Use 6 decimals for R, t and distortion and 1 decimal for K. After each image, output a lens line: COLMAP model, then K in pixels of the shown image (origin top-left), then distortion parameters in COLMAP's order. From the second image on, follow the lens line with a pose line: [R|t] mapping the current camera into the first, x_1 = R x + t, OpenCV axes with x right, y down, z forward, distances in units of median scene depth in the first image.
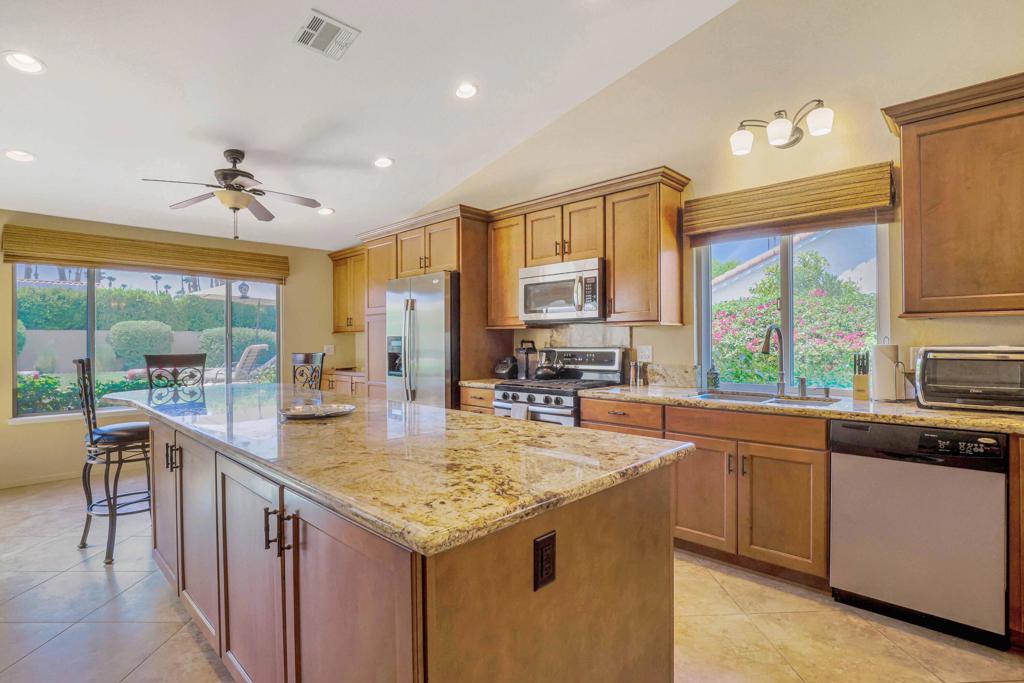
lens RADIAL K [[503.1, 0, 511.1], [0, 503.1, 338.9], [0, 0, 1]] dist [-0.016669, 0.000328]
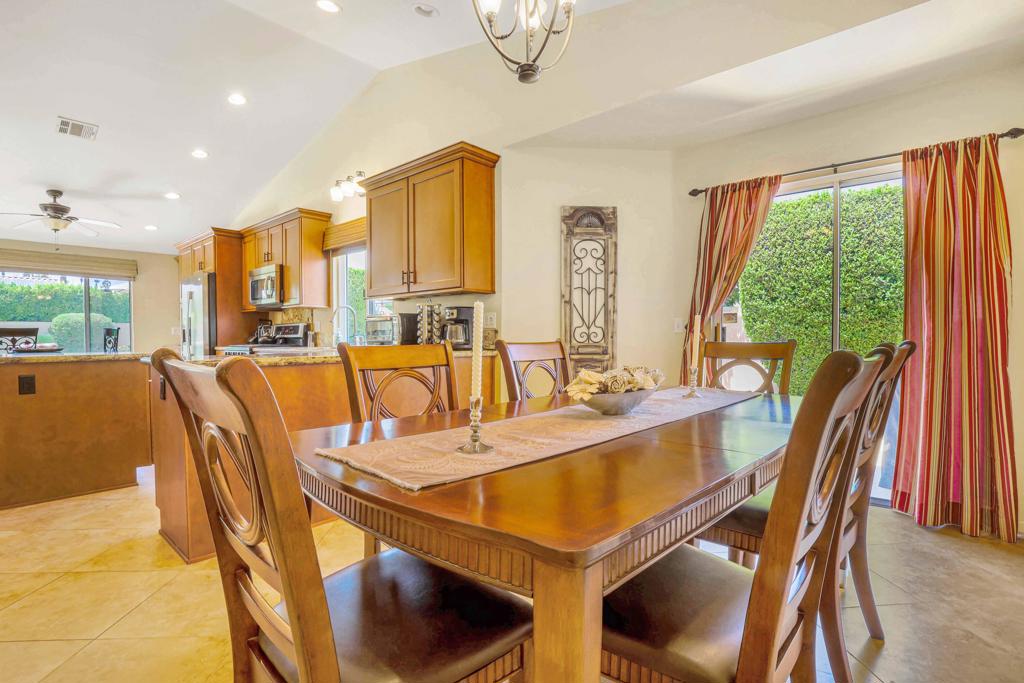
lens RADIAL K [[487.5, 0, 511.3], [0, 487.5, 345.0], [0, 0, 1]] dist [-0.020918, -0.000233]
pose [[0.999096, -0.001572, 0.042471, 0.735441], [0.000646, 0.999762, 0.021809, 0.050394], [-0.042495, -0.021762, 0.998860, -0.475739]]
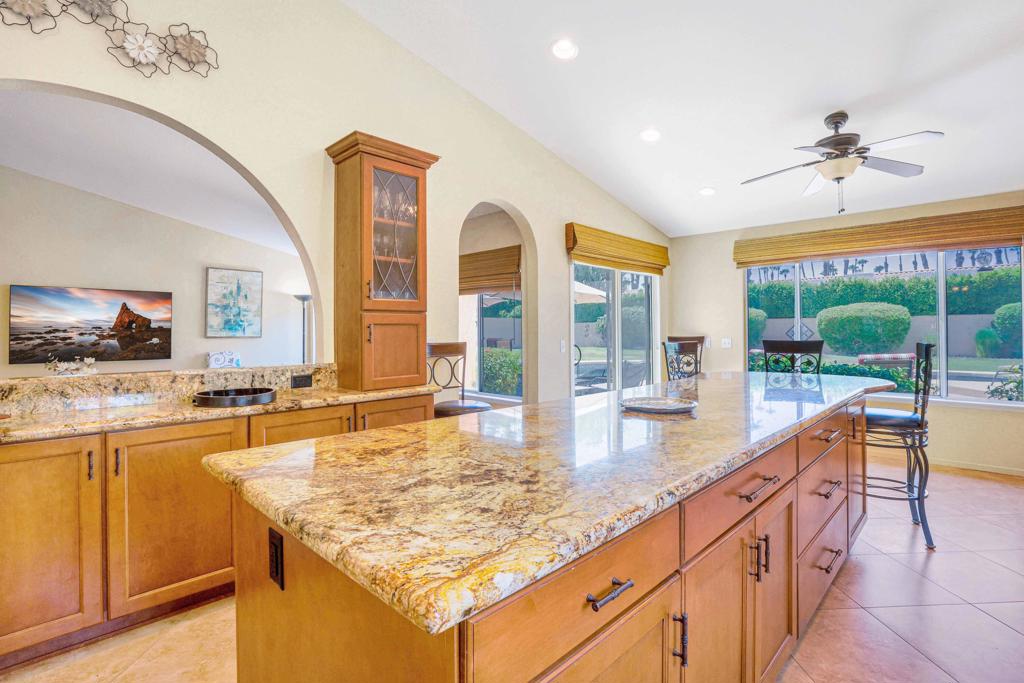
lens RADIAL K [[487.5, 0, 528.9], [0, 487.5, 327.8], [0, 0, 1]] dist [-0.020918, -0.000233]
pose [[0.024234, -0.001563, -0.999705, 0.294456], [0.011563, 0.999932, -0.001283, -0.000138], [0.999639, -0.011528, 0.024251, 0.425938]]
